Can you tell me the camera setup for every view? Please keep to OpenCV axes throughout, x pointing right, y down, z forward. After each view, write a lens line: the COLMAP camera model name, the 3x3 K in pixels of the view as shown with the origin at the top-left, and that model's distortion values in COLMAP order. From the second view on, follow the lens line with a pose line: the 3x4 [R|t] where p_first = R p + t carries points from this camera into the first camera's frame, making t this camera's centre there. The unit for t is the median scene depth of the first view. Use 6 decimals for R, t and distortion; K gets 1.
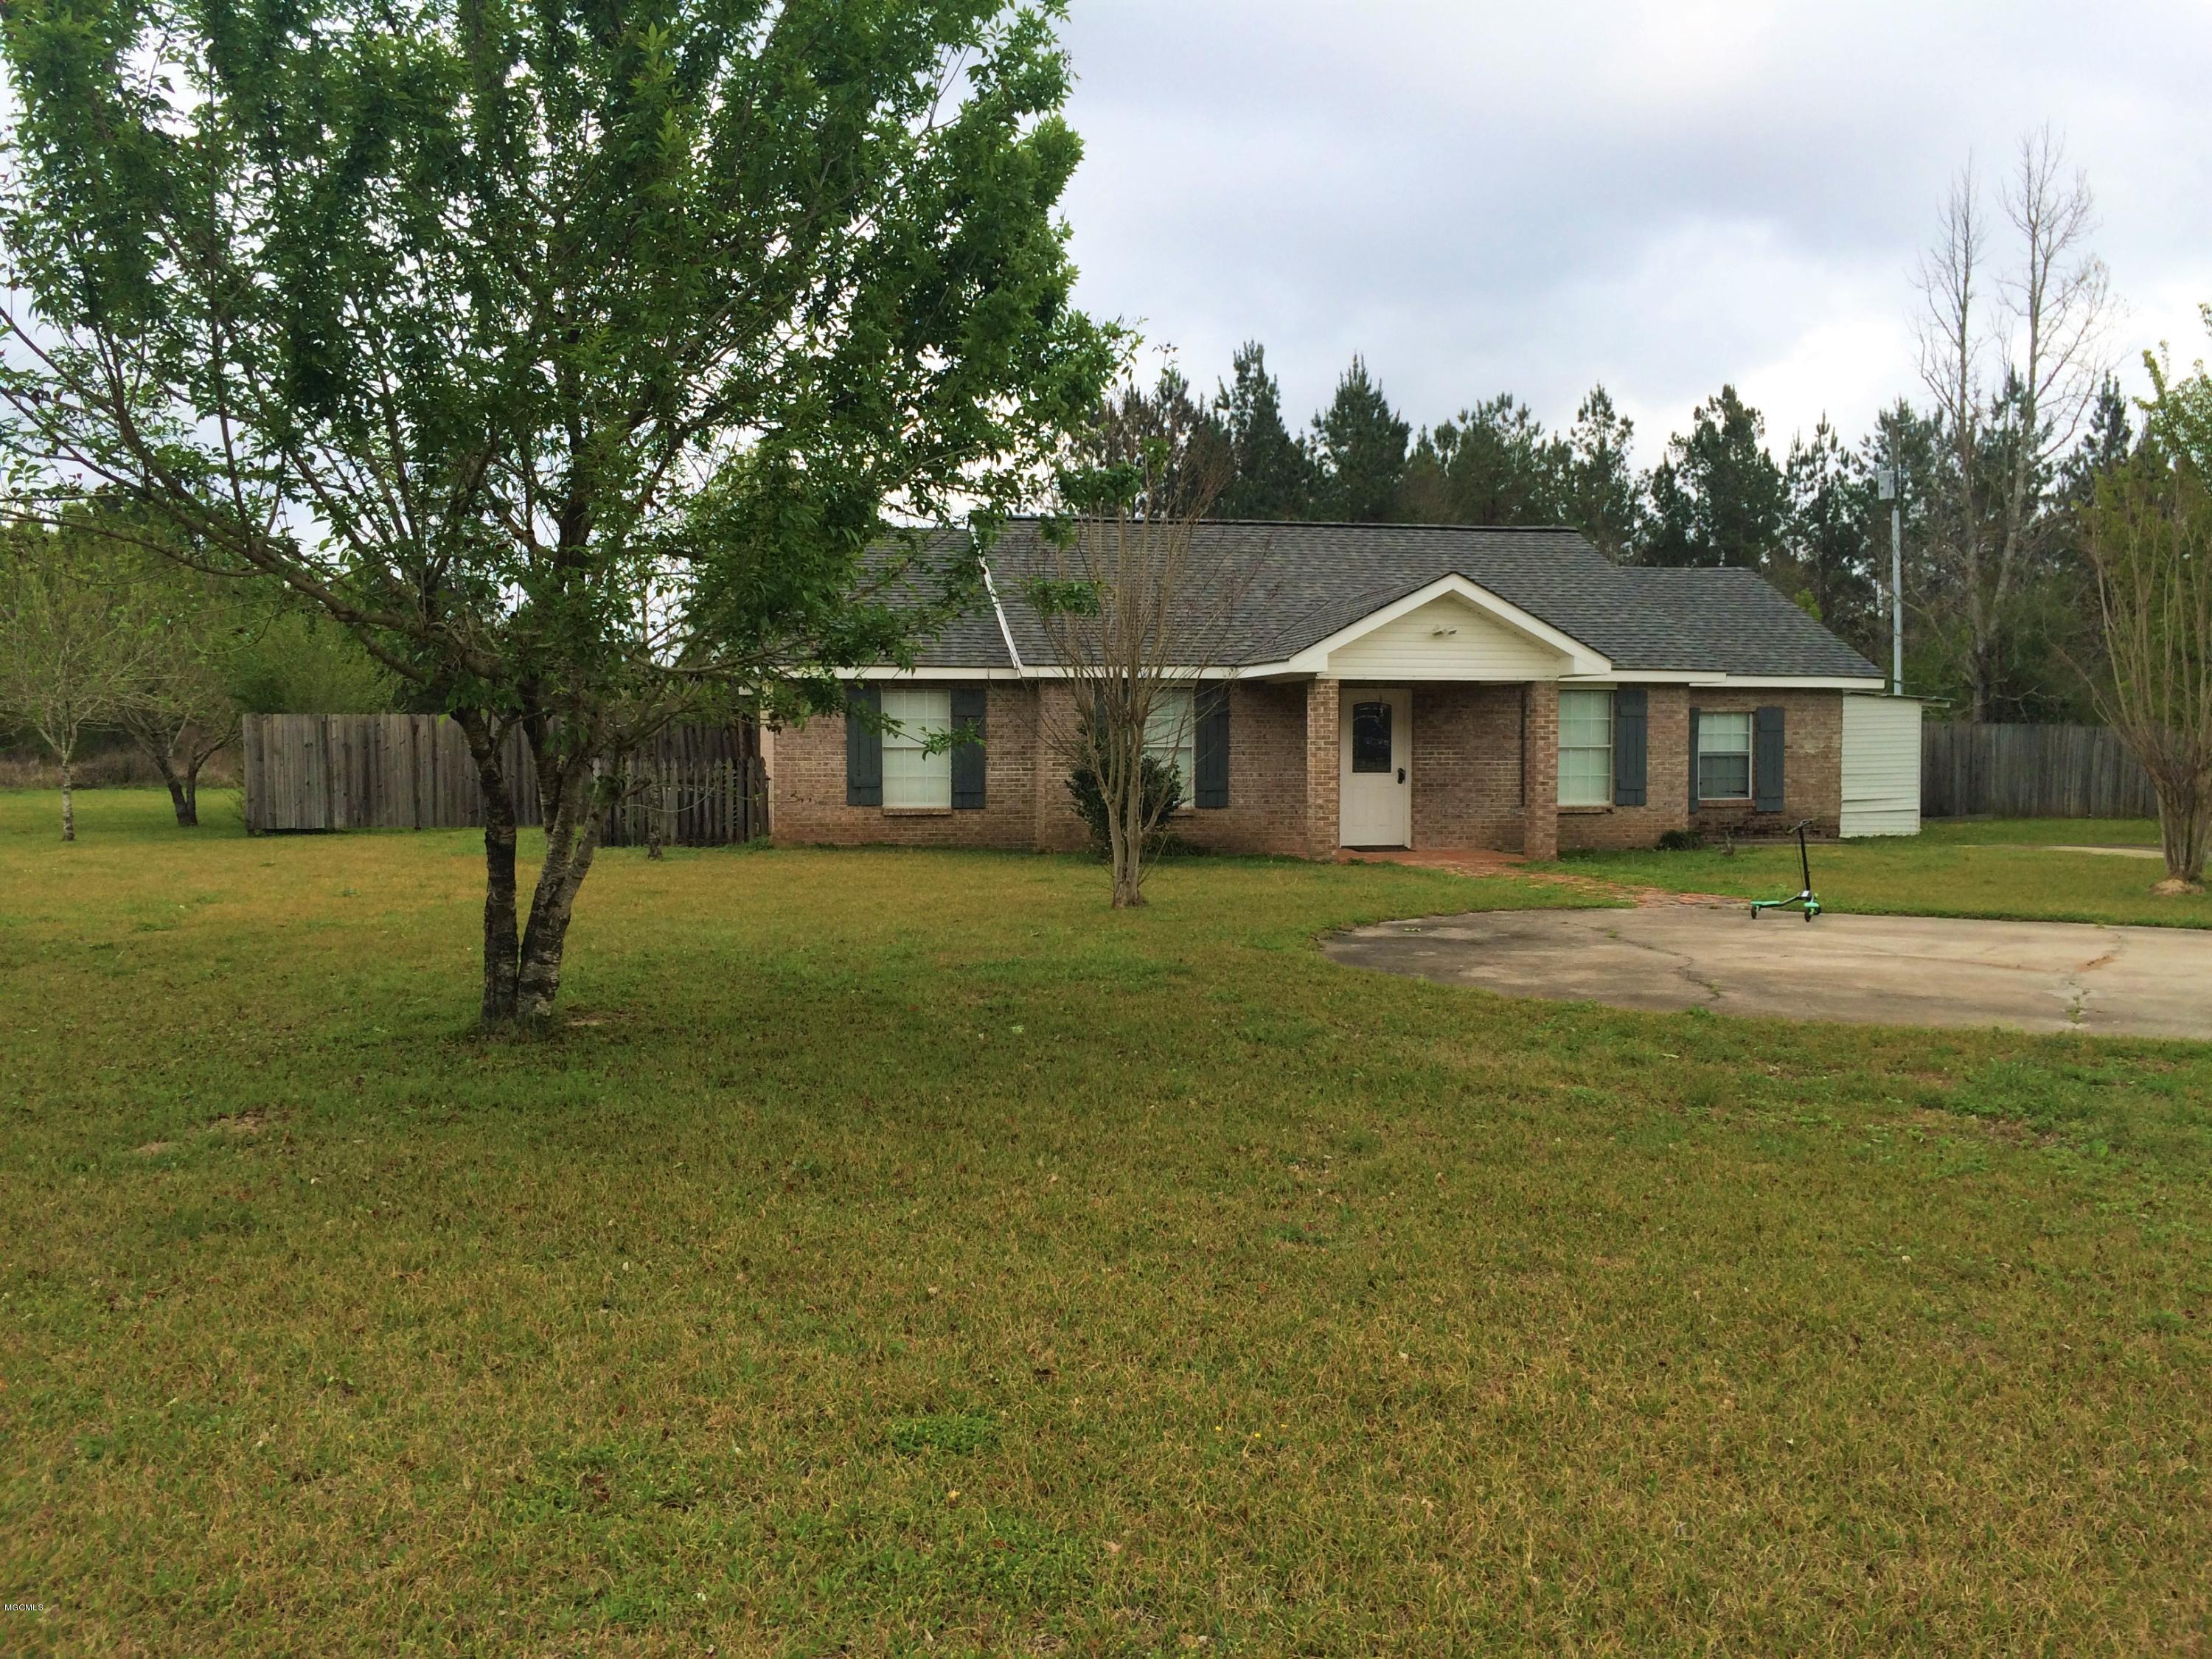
lens RADIAL K [[1897.7, 0, 1106.0], [0, 1897.7, 829.5], [0, 0, 1]] dist [0.096128, -0.201719]
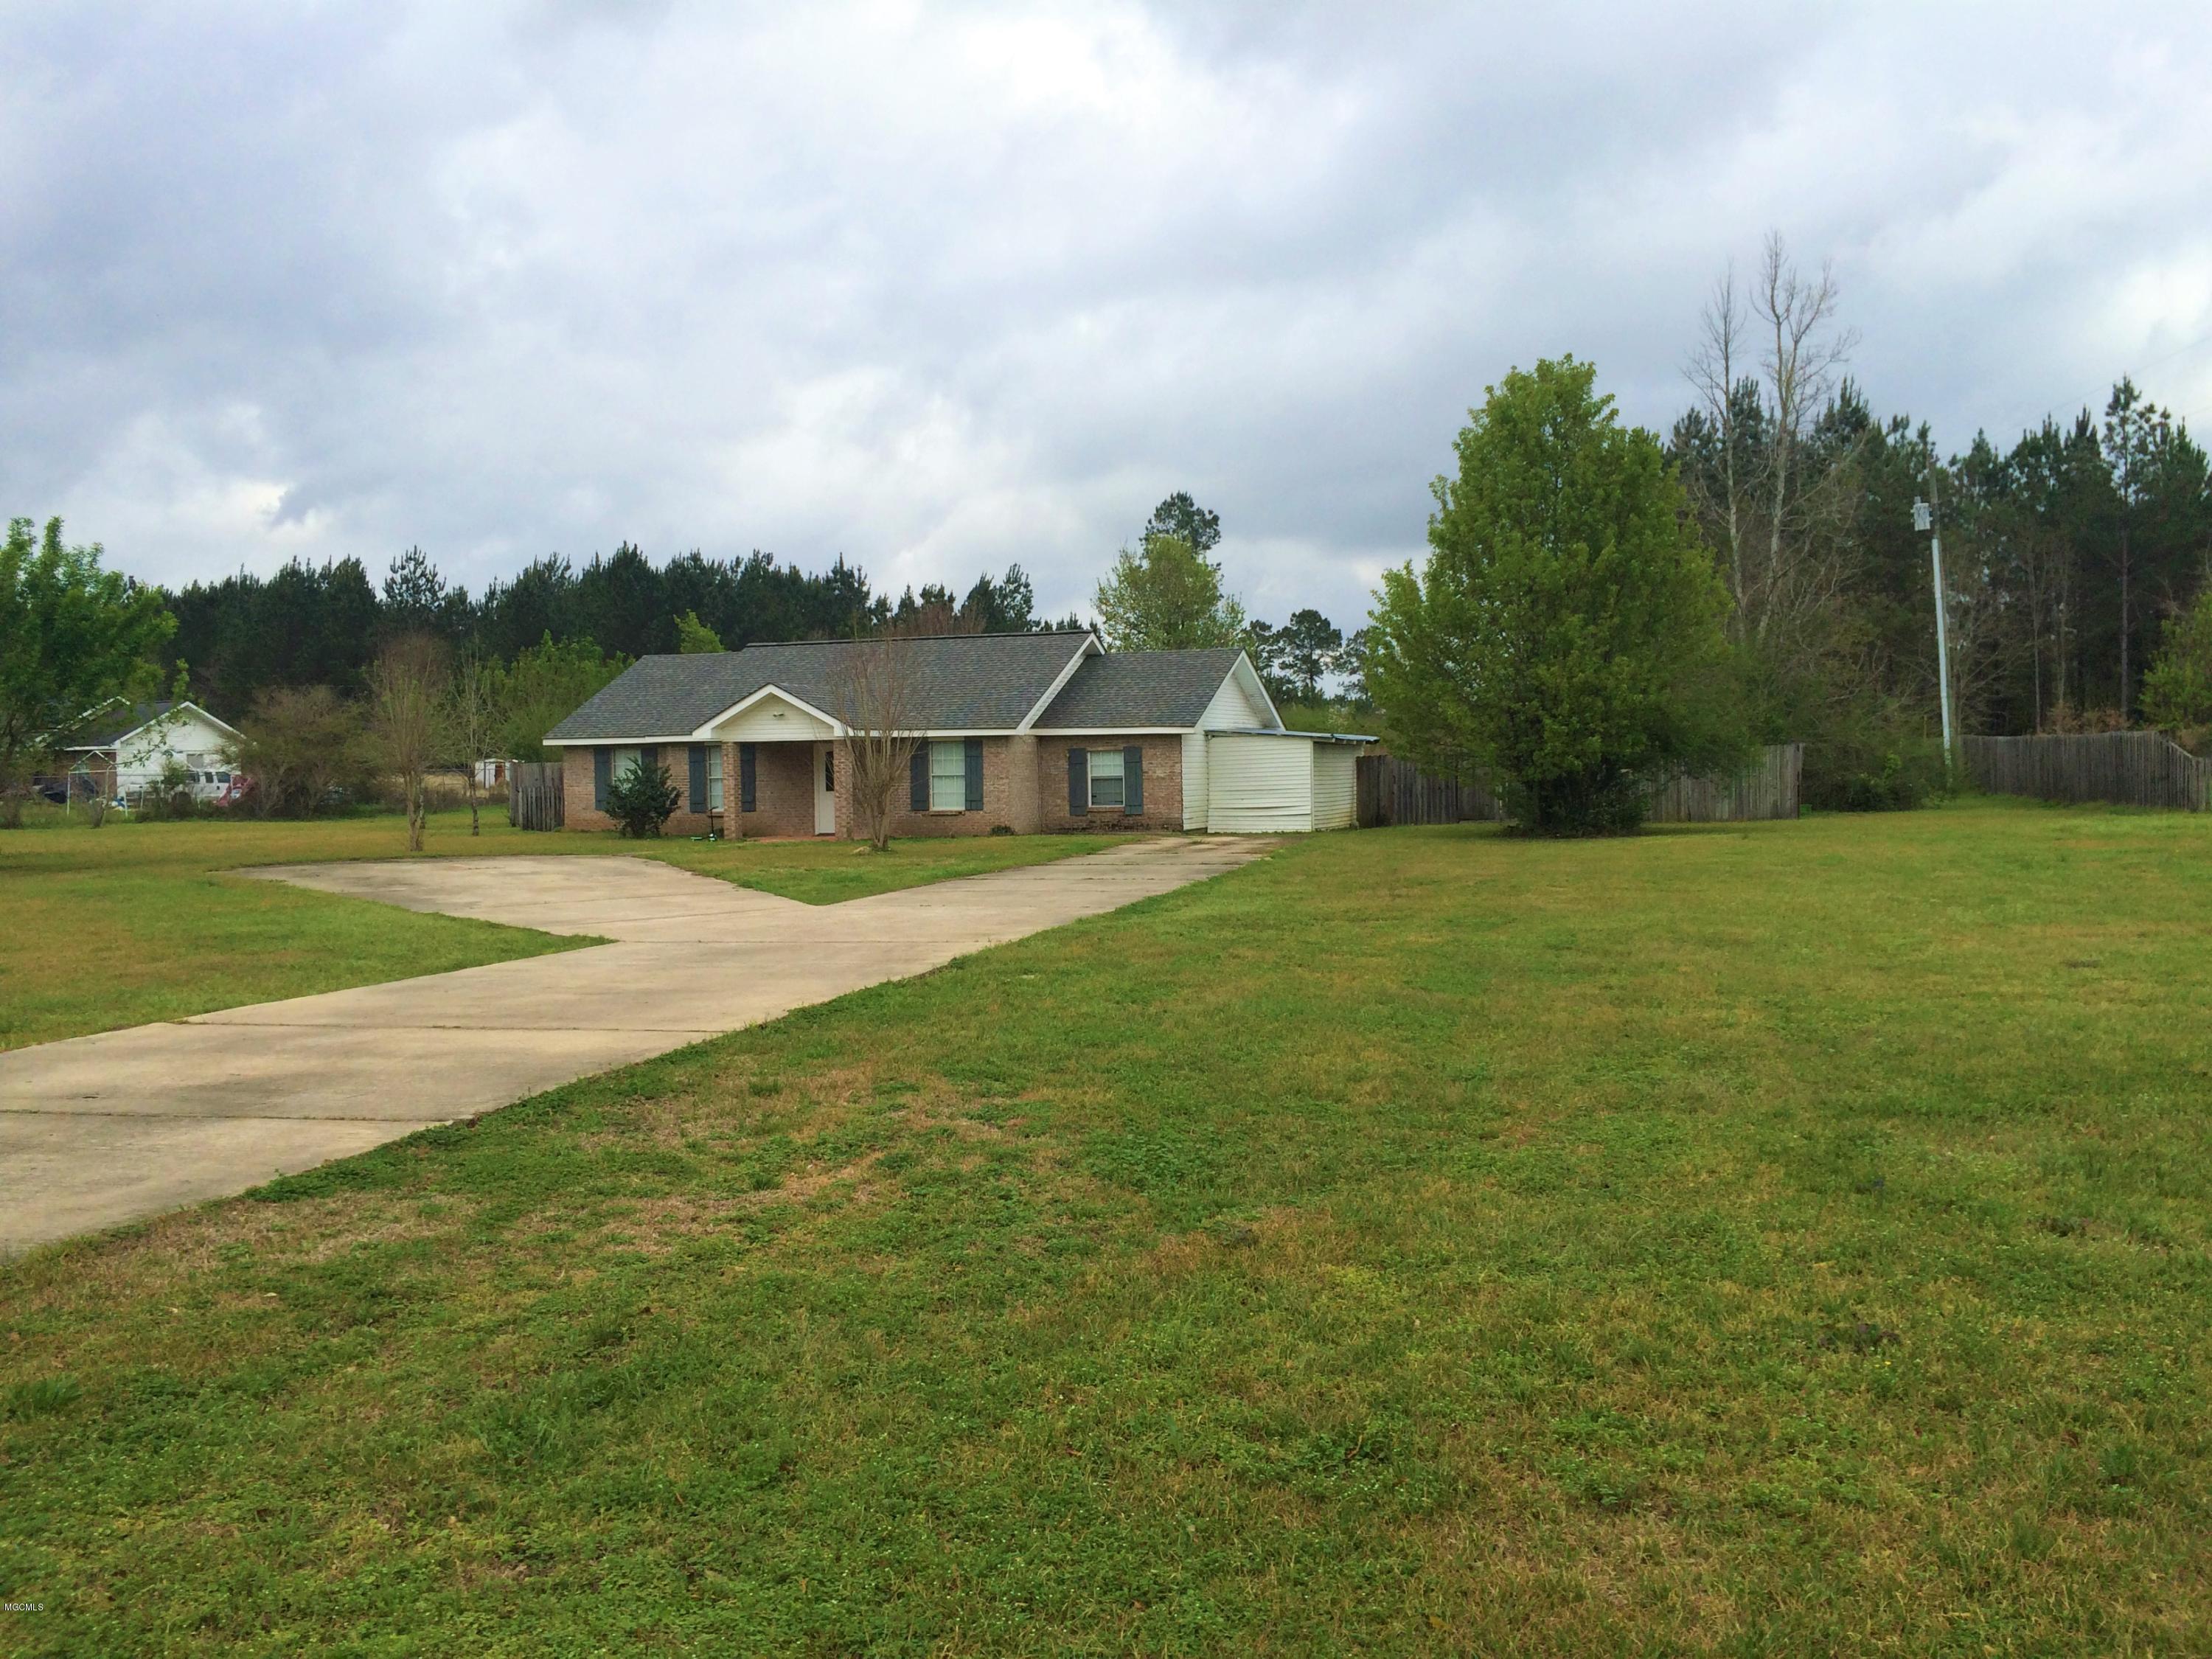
lens RADIAL K [[1930.0, 0, 1140.2], [0, 1930.0, 832.1], [0, 0, 1]] dist [0.001588, 0.002469]
pose [[0.848992, 0.004758, -0.528385, 1.174988], [-0.007385, 0.999969, -0.002862, 0.009310], [0.528355, 0.006332, 0.849000, -0.315822]]
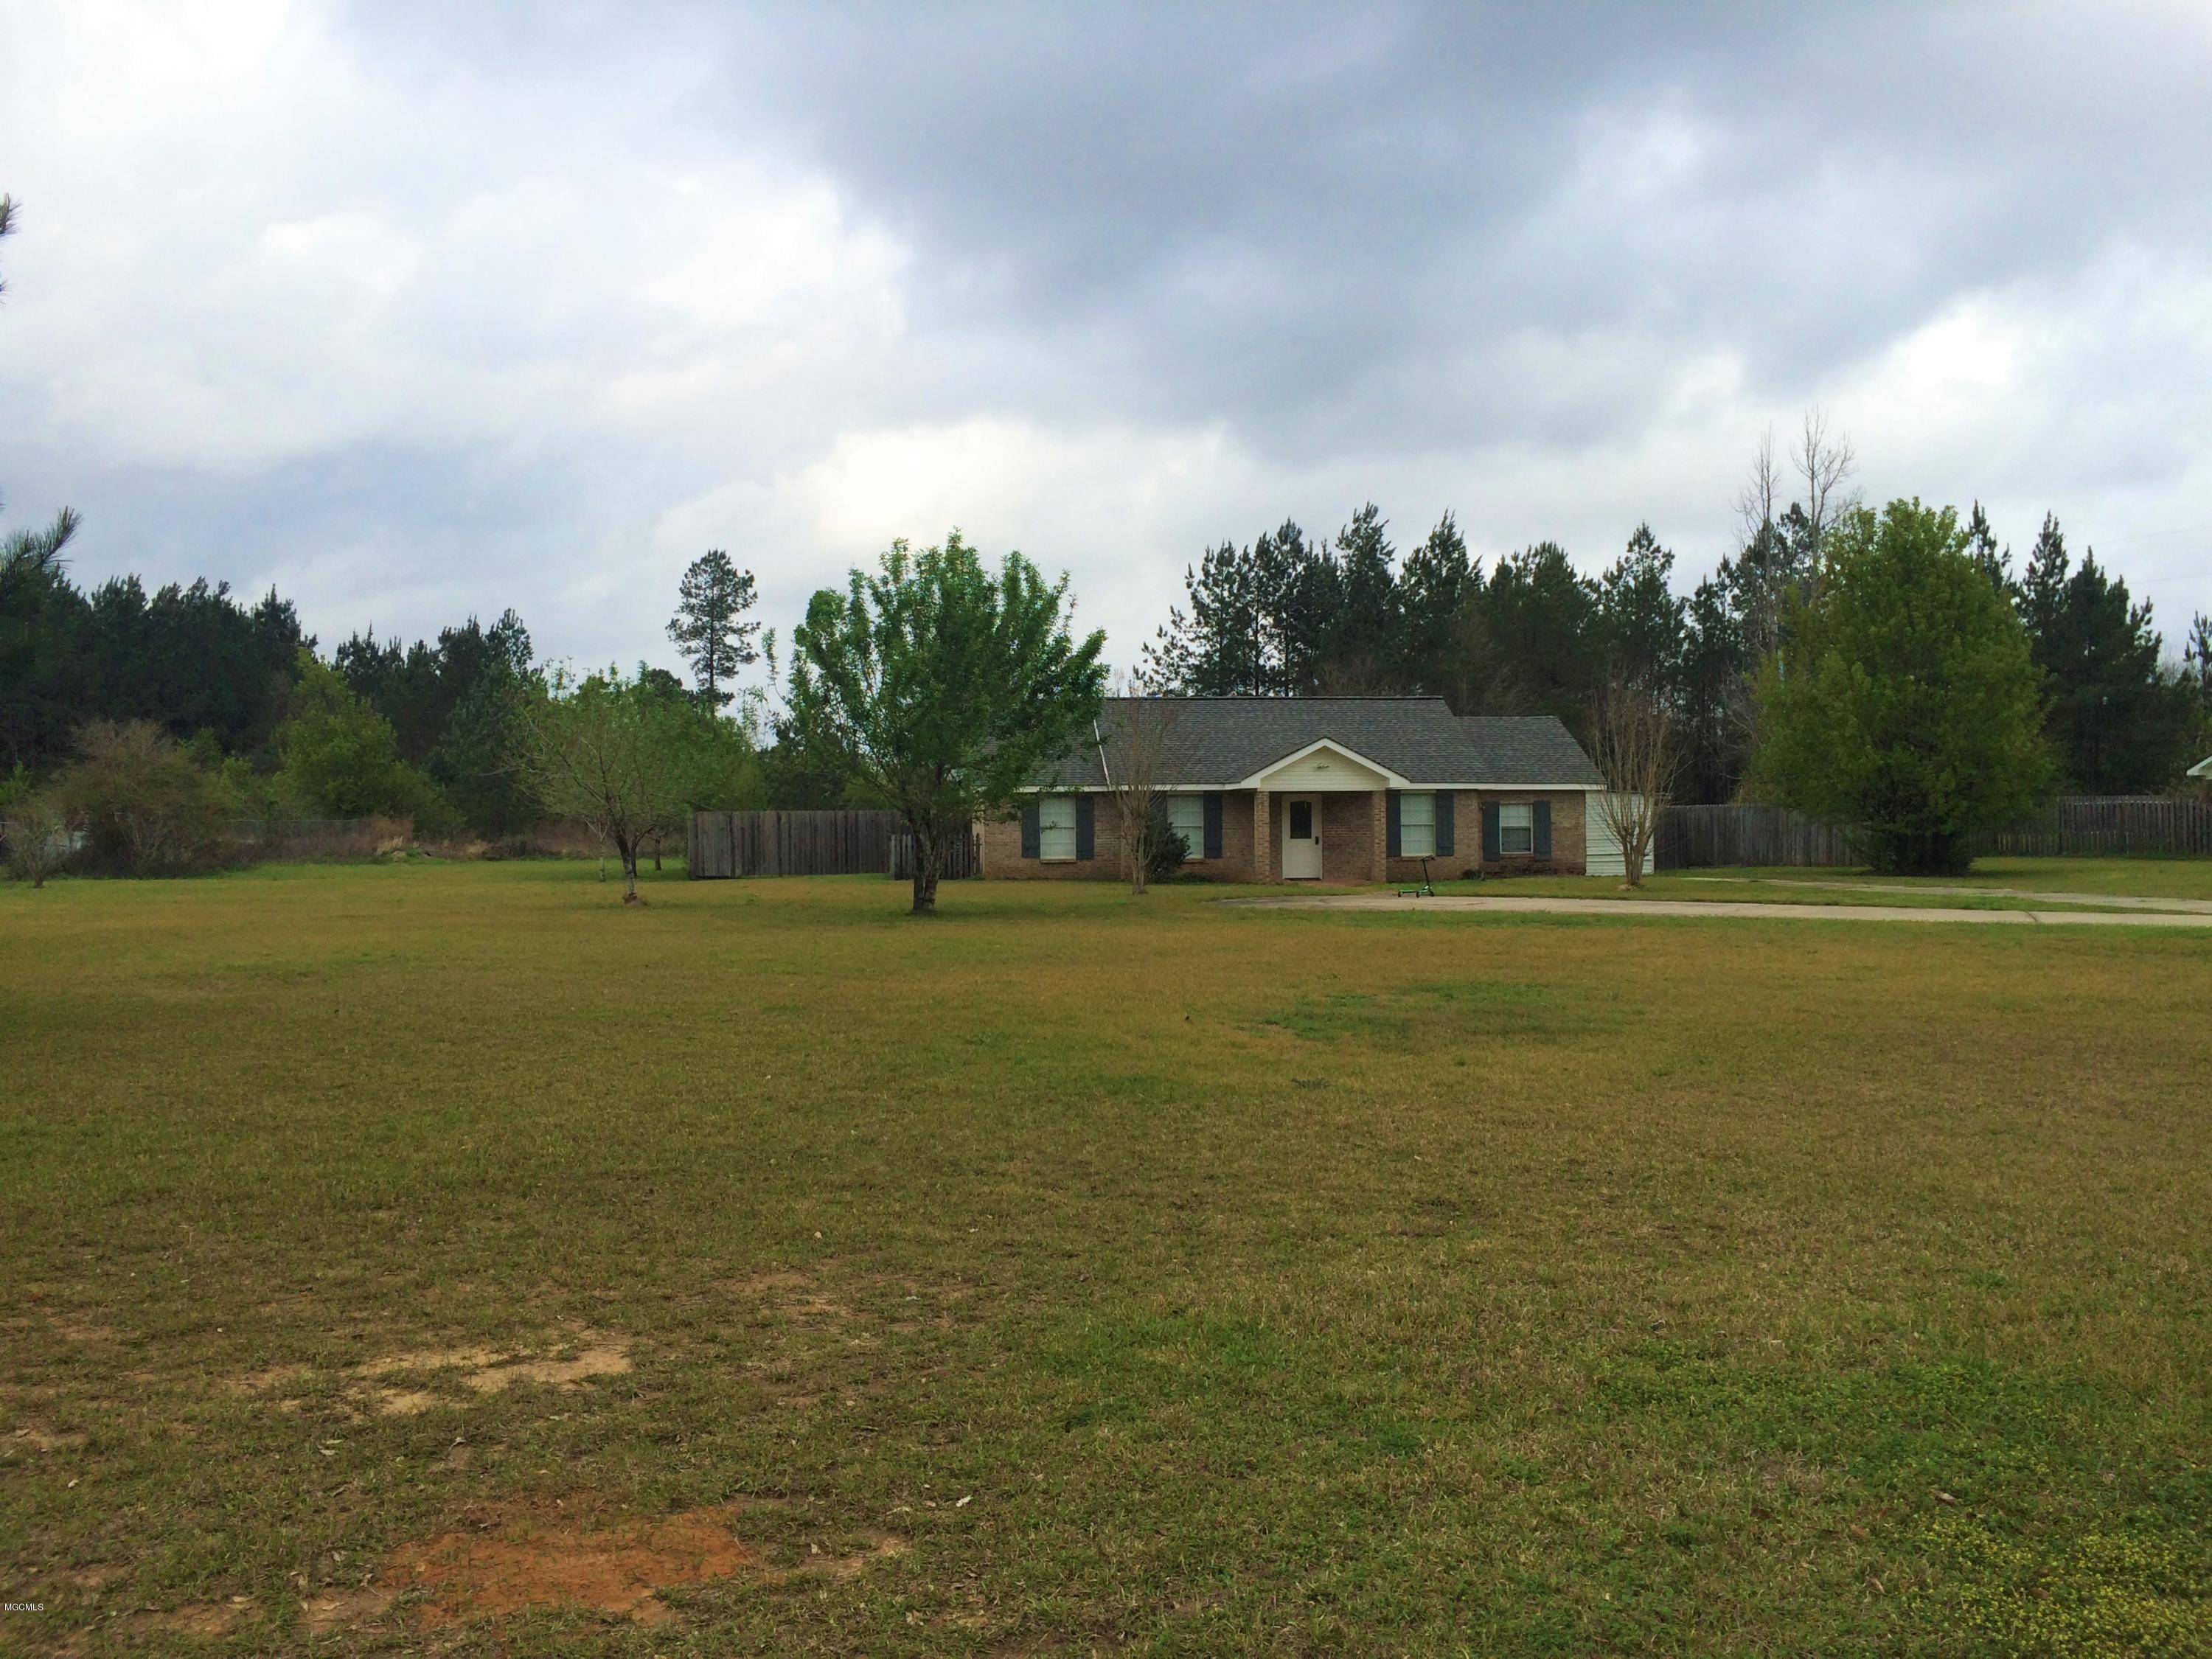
lens RADIAL K [[1930.0, 0, 1140.2], [0, 1930.0, 832.1], [0, 0, 1]] dist [0.001588, 0.002469]
pose [[0.996802, -0.007952, -0.079520, 0.118860], [0.004892, 0.999243, -0.038601, 0.032001], [0.079767, 0.038088, 0.996086, -0.803138]]
